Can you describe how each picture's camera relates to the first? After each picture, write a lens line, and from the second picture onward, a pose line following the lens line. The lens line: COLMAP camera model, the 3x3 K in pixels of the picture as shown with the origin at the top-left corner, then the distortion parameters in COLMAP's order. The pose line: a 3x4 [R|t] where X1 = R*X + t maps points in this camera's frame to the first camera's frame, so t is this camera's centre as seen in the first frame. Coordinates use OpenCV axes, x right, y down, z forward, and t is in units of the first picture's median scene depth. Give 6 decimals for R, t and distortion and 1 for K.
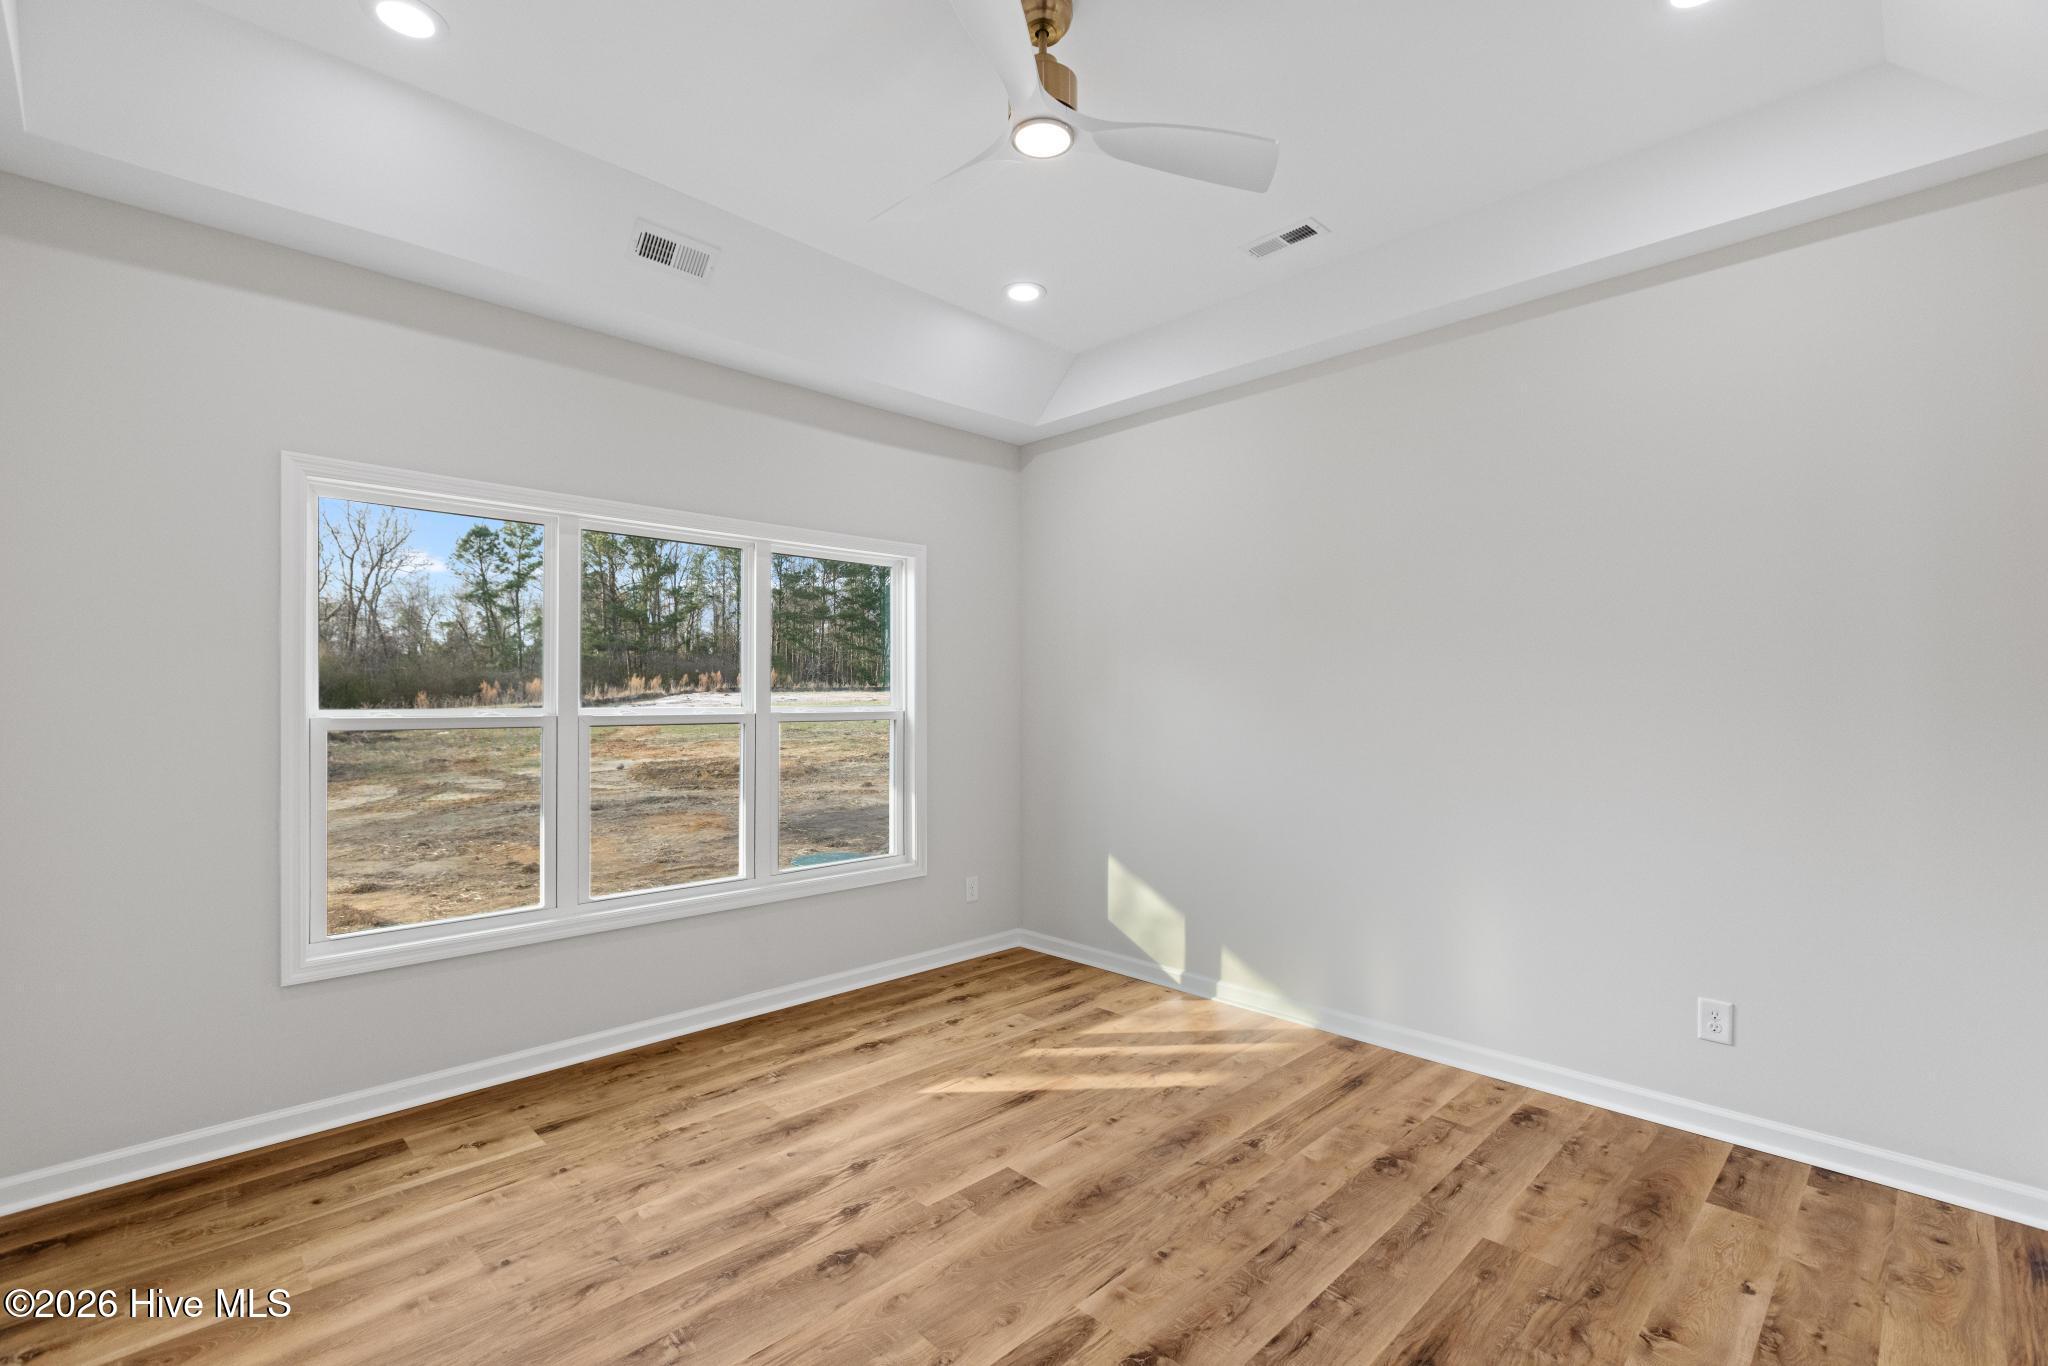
lens RADIAL K [[915.6, 0, 1041.8], [0, 915.6, 701.2], [0, 0, 1]] dist [0.007424, -0.003635]
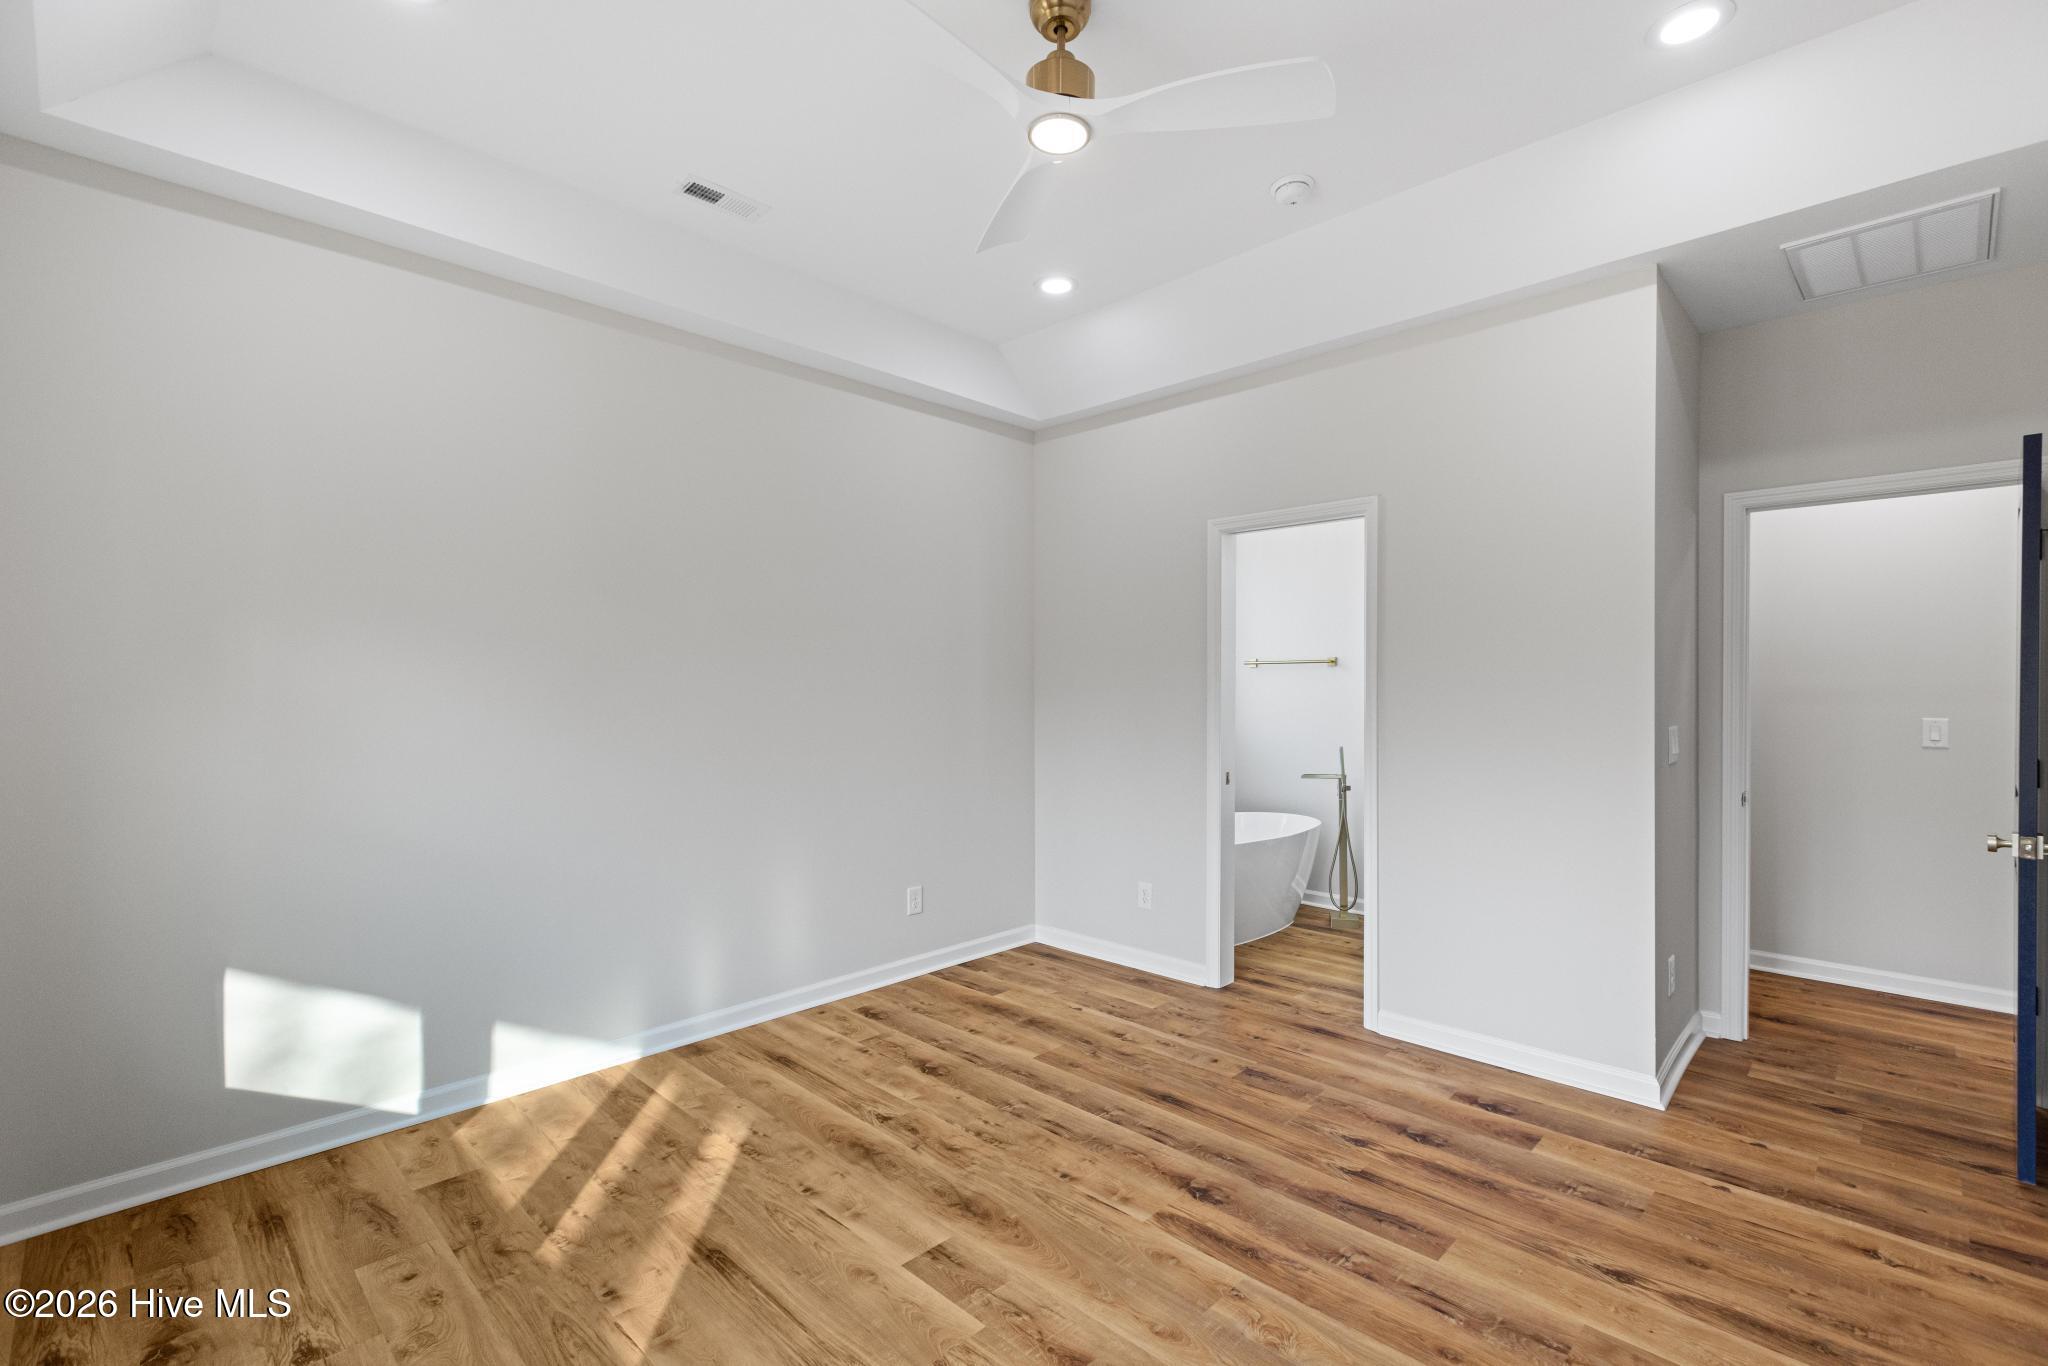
lens RADIAL K [[915.6, 0, 1017.5], [0, 915.6, 692.7], [0, 0, 1]] dist [0.007424, -0.003635]
pose [[-0.014857, -0.005613, 0.999874, -0.889537], [0.002895, 0.999980, 0.005657, -0.009699], [-0.999885, 0.002979, -0.014840, 0.940691]]
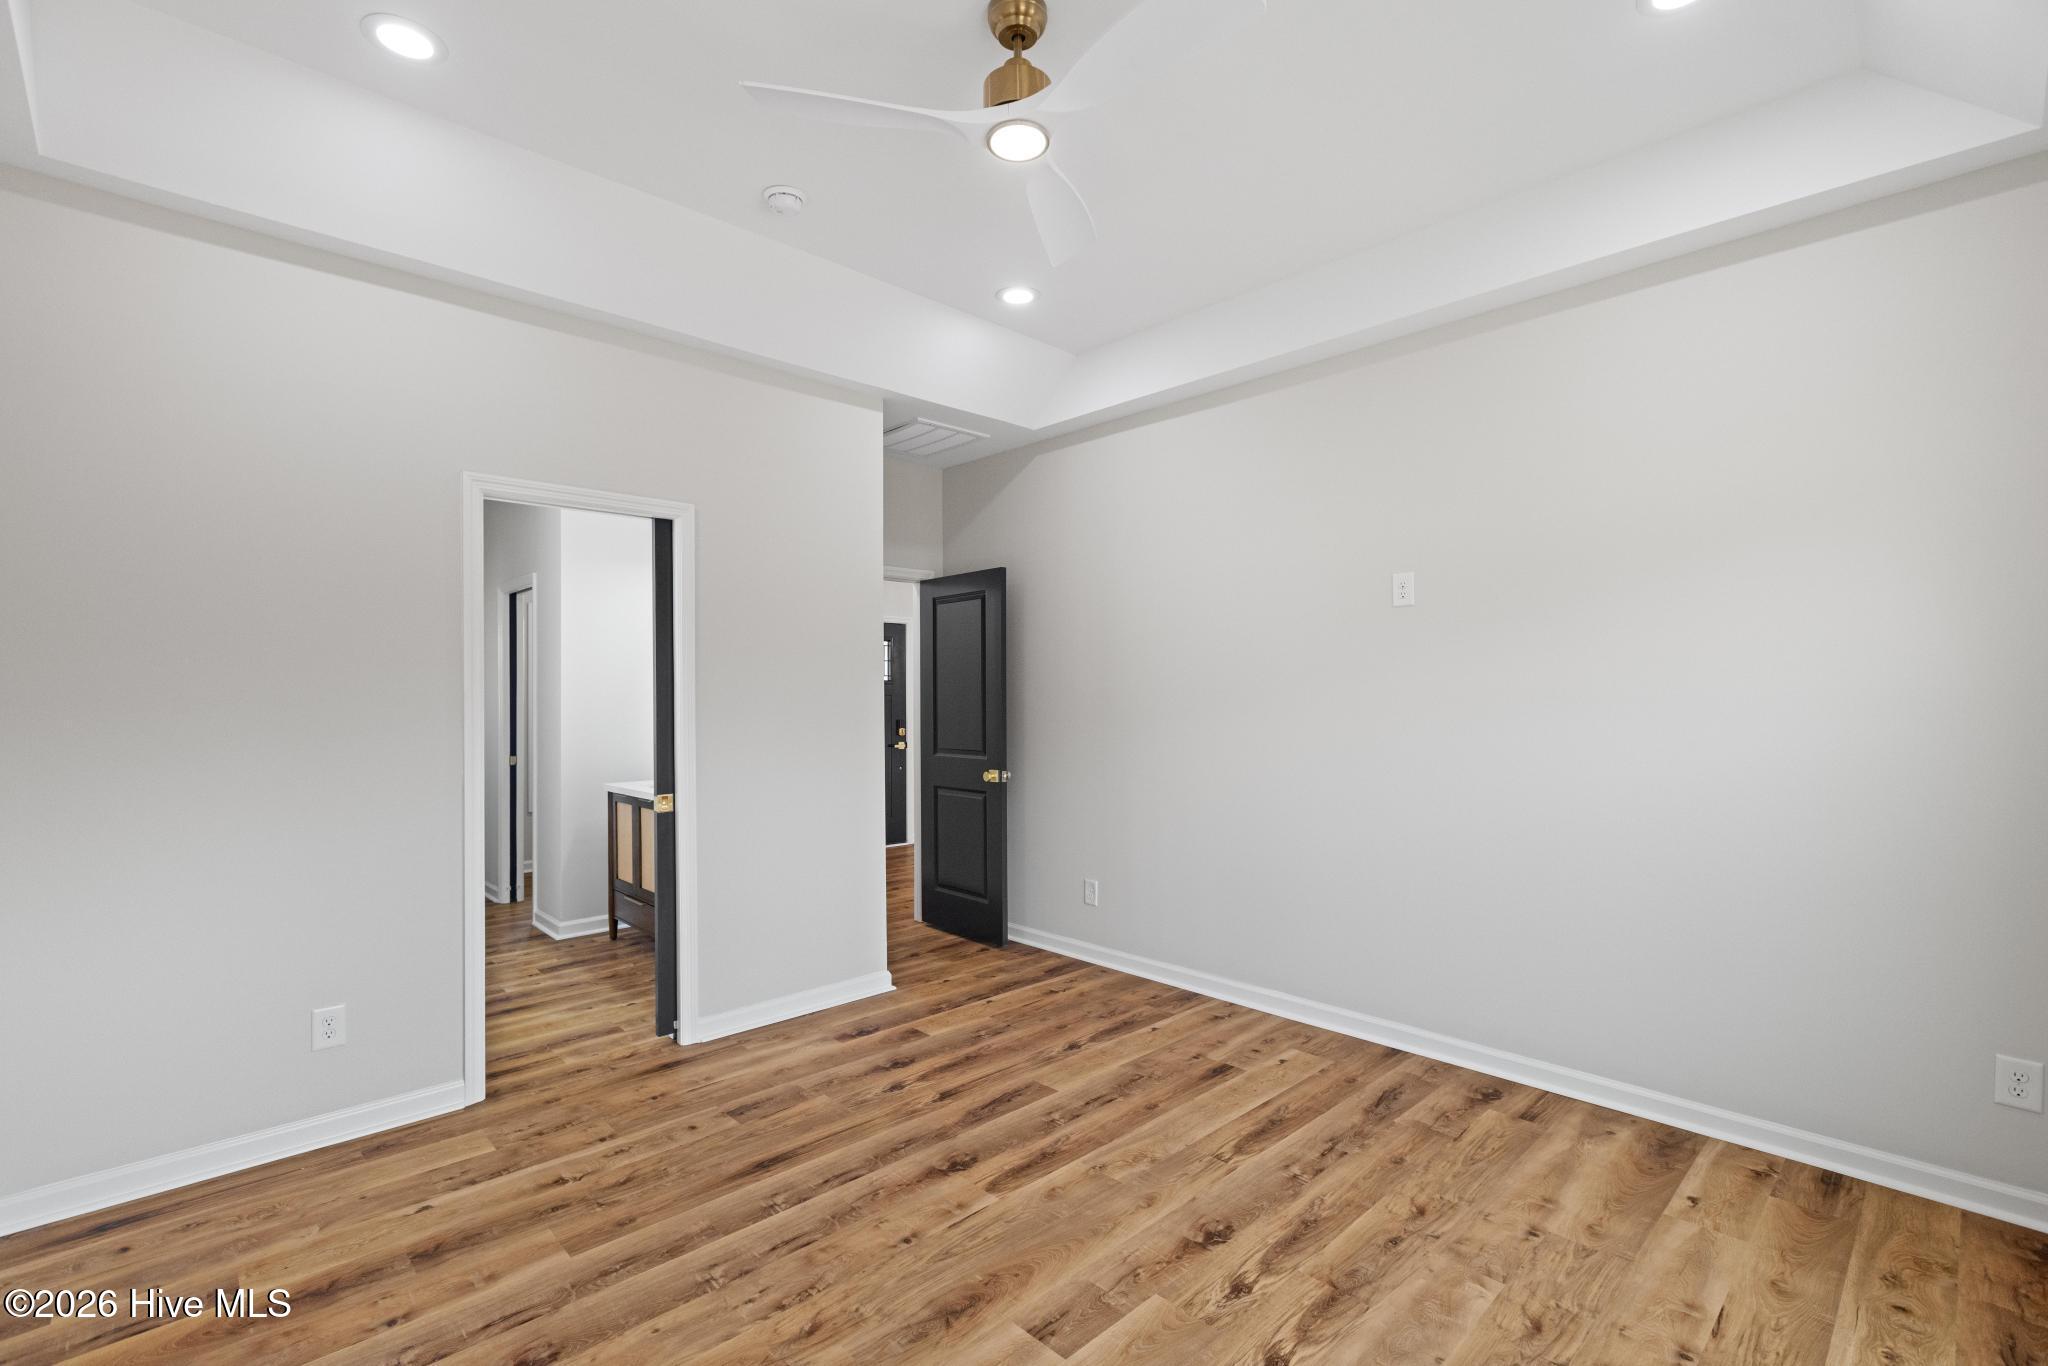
lens RADIAL K [[915.6, 0, 1056.8], [0, 915.6, 691.3], [0, 0, 1]] dist [0.007424, -0.003635]
pose [[-0.999986, 0.004754, -0.002377, -0.032107], [0.004756, 0.999988, -0.001051, -0.011193], [0.002372, -0.001062, -0.999997, 1.779638]]
